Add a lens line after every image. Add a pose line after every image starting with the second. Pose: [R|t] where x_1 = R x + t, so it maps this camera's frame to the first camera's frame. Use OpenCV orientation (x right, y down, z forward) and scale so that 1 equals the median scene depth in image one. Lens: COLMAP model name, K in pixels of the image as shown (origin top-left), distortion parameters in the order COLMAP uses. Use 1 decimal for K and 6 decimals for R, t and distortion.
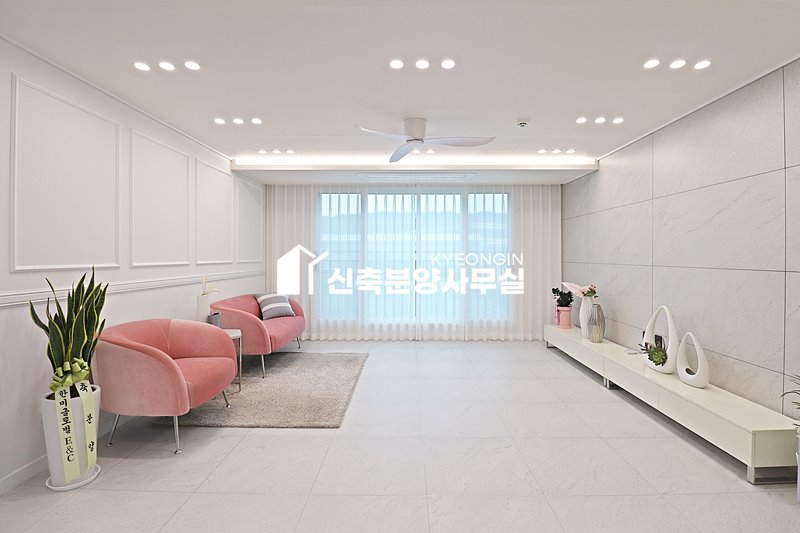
lens RADIAL K [[369.5, 0, 402.8], [0, 369.5, 257.0], [0, 0, 1]] dist [0.001279, -0.013073]
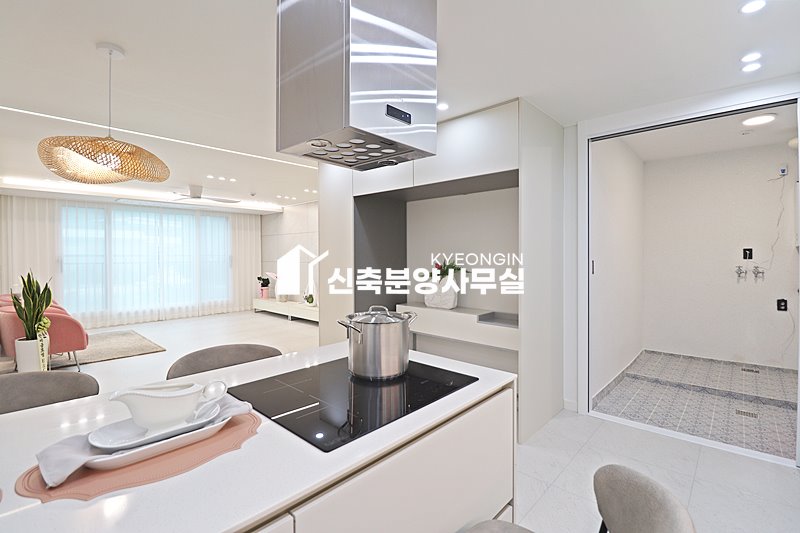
lens RADIAL K [[369.5, 0, 402.8], [0, 369.5, 257.0], [0, 0, 1]] dist [0.001279, -0.013073]
pose [[0.666716, -0.008290, 0.745266, -0.390190], [0.007322, 0.999963, 0.004573, -0.009391], [-0.745276, 0.002408, 0.666751, -0.591656]]
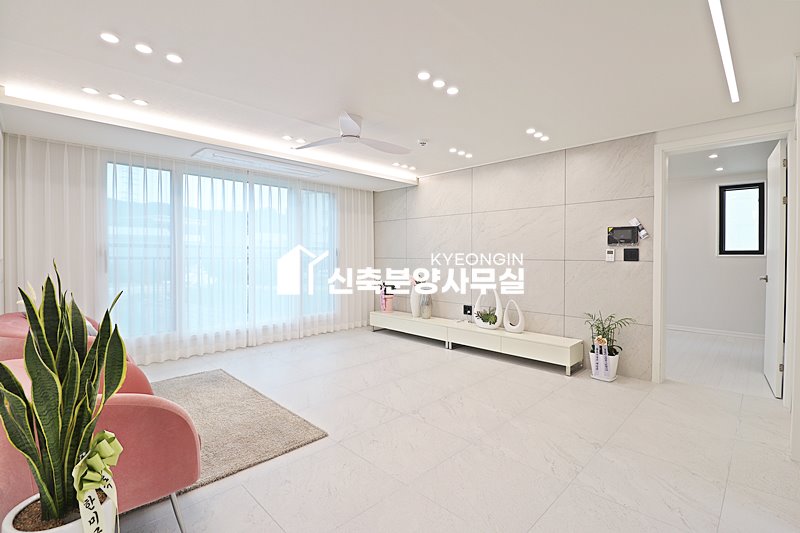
lens RADIAL K [[372.1, 0, 407.3], [0, 372.1, 259.2], [0, 0, 1]] dist [0.000567, -0.012616]
pose [[0.691005, -0.008164, 0.722804, -0.358041], [0.001728, 0.999952, 0.009642, 0.006397], [-0.722848, -0.005414, 0.690986, 0.109172]]
